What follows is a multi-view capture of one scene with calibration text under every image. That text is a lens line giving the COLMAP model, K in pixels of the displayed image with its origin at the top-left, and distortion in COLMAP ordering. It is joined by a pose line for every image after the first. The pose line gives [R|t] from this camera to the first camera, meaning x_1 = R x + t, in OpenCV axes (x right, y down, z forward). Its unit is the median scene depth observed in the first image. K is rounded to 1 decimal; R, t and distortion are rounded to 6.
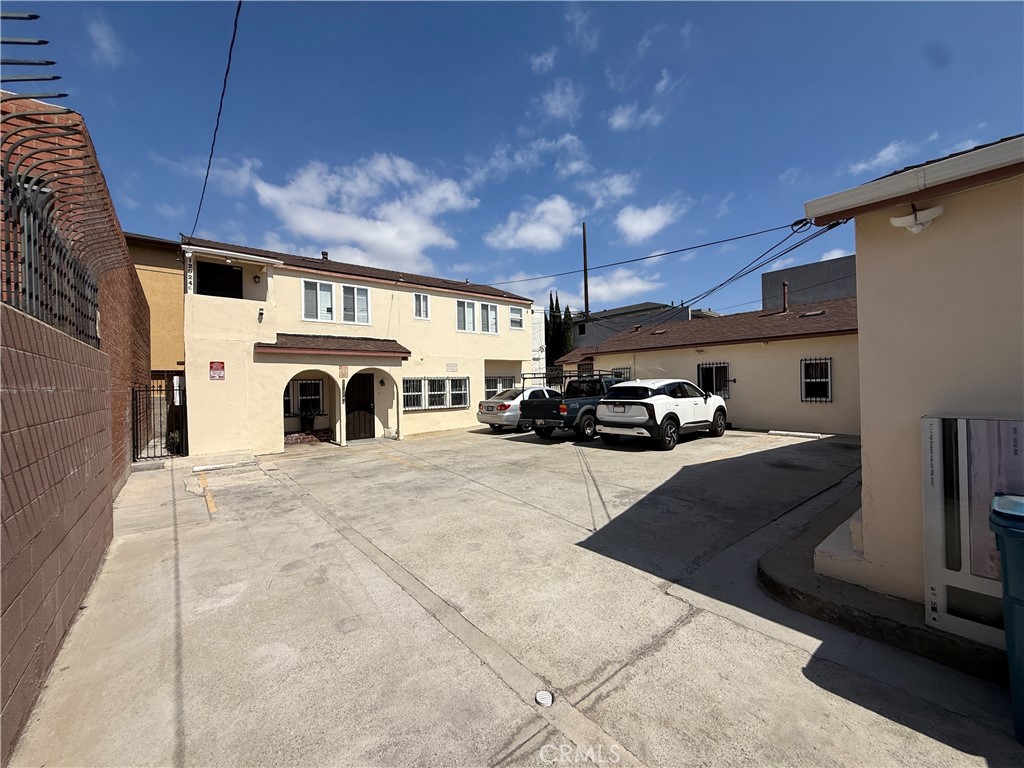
lens RADIAL K [[408.8, 0, 508.4], [0, 408.8, 384.3], [0, 0, 1]] dist [0.000955, 0.000072]
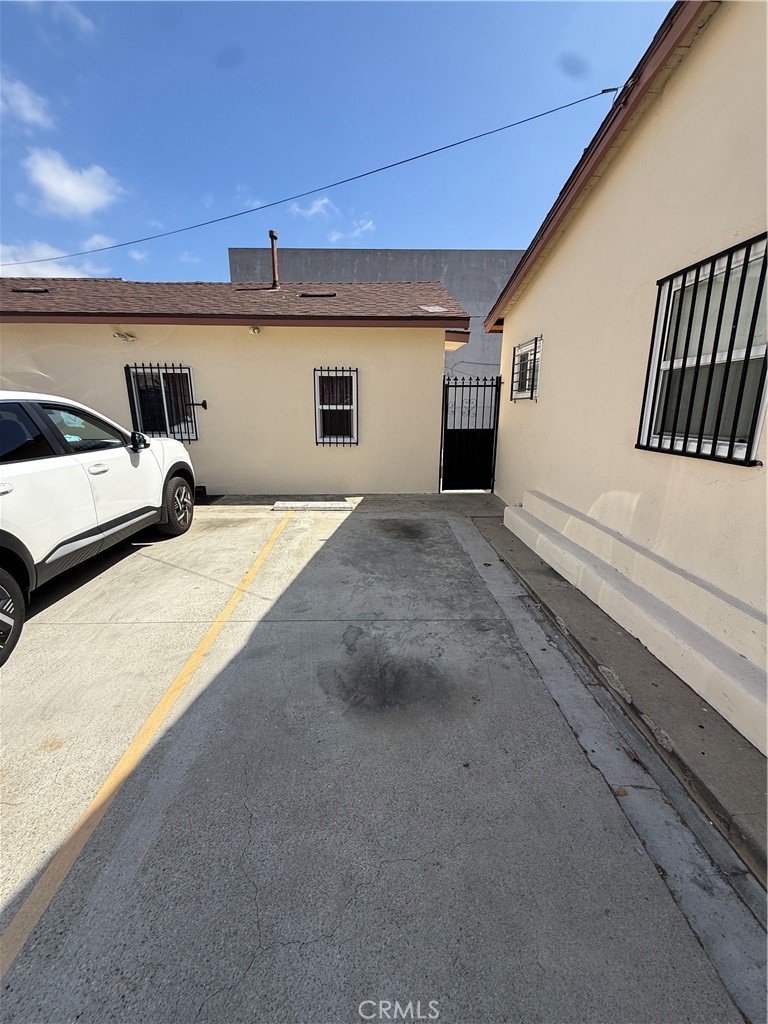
lens RADIAL K [[408.8, 0, 388.3], [0, 408.8, 512.5], [0, 0, 1]] dist [0.000955, 0.000072]
pose [[0.611176, -0.176193, 0.771634, 0.331548], [-0.019941, 0.971171, 0.237549, -0.004246], [-0.791243, -0.160572, 0.590043, 0.595818]]
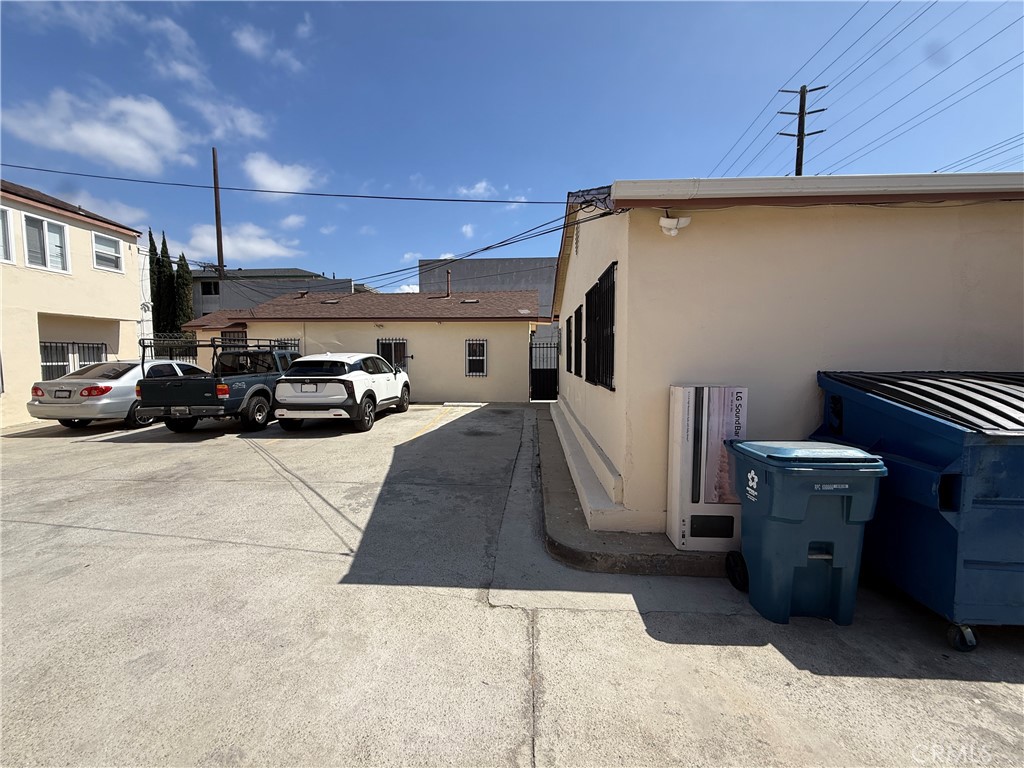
lens RADIAL K [[408.8, 0, 512.3], [0, 408.8, 384.8], [0, 0, 1]] dist [0.000955, 0.000072]
pose [[0.671928, -0.028715, 0.740060, -0.059010], [-0.015306, 0.998496, 0.052640, 0.004073], [-0.740458, -0.046698, 0.670478, 0.130990]]
